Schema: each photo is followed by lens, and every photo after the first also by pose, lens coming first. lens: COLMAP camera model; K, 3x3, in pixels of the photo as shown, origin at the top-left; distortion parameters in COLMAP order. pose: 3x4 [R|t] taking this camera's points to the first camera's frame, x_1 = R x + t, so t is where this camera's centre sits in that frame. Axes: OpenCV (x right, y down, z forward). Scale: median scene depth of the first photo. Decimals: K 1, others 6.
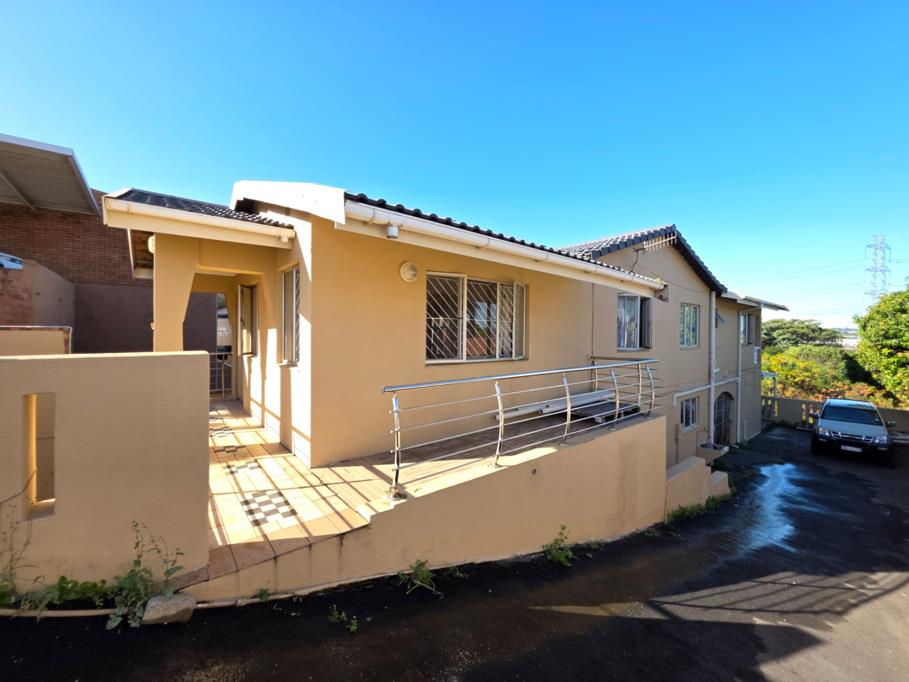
lens RADIAL K [[364.2, 0, 452.6], [0, 364.2, 338.3], [0, 0, 1]] dist [-0.000453, 0.001327]
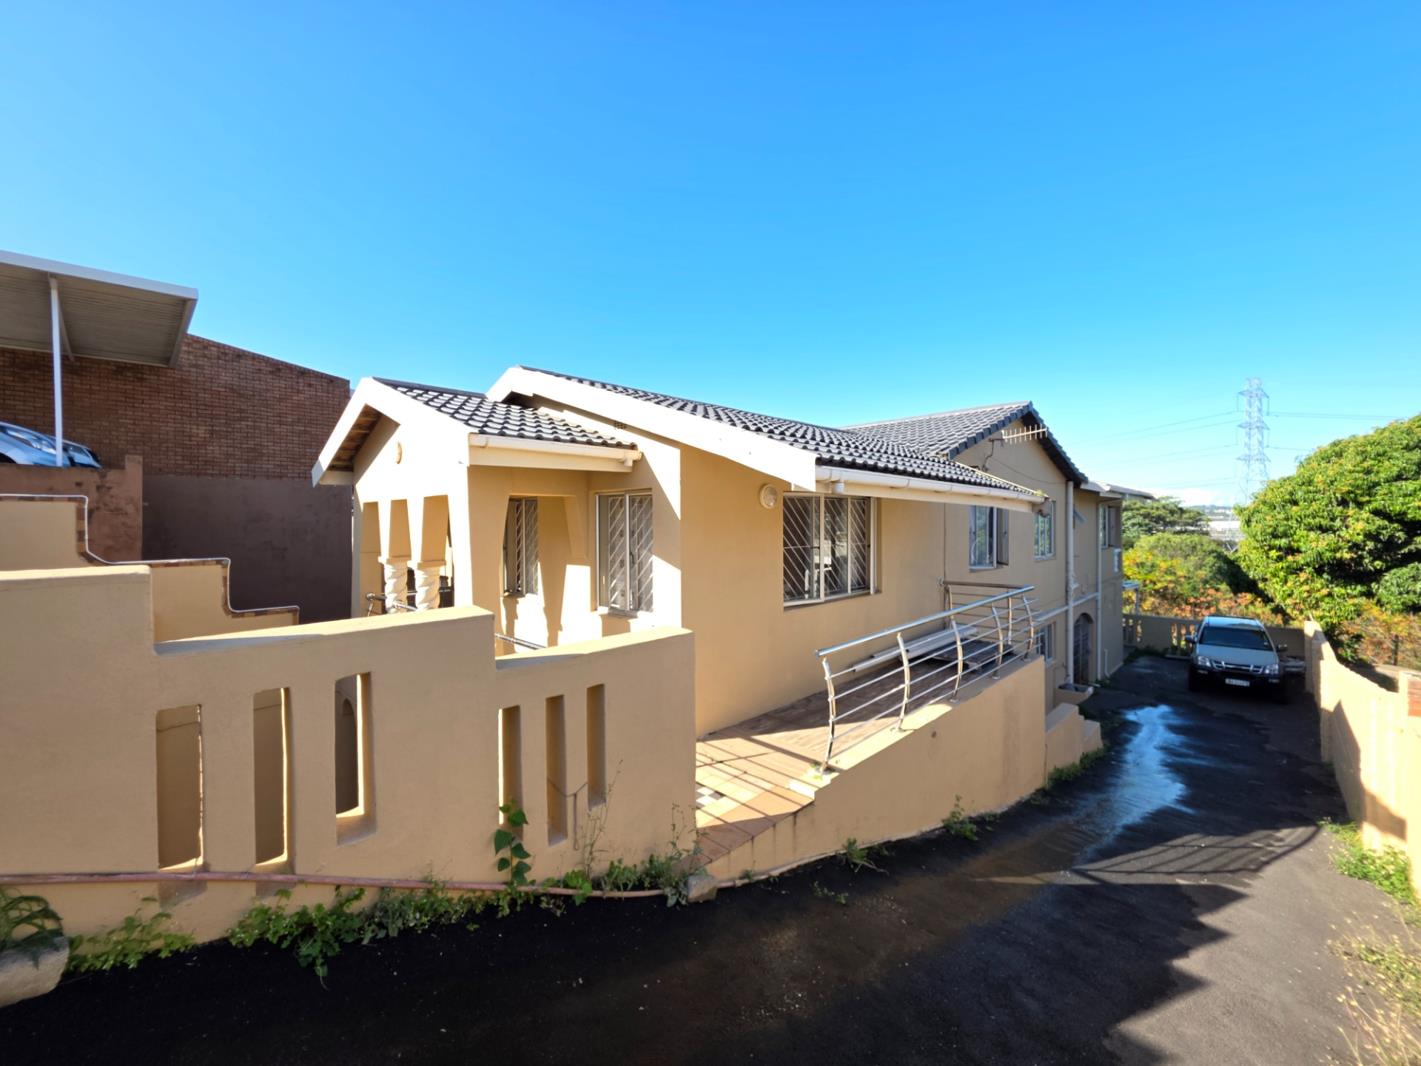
lens RADIAL K [[569.3, 0, 709.4], [0, 569.3, 531.0], [0, 0, 1]] dist [-0.000453, 0.001327]
pose [[0.994875, -0.015287, 0.099952, -0.325030], [0.014807, 0.999875, 0.005534, -0.098428], [-0.100025, -0.004026, 0.994977, -0.215007]]
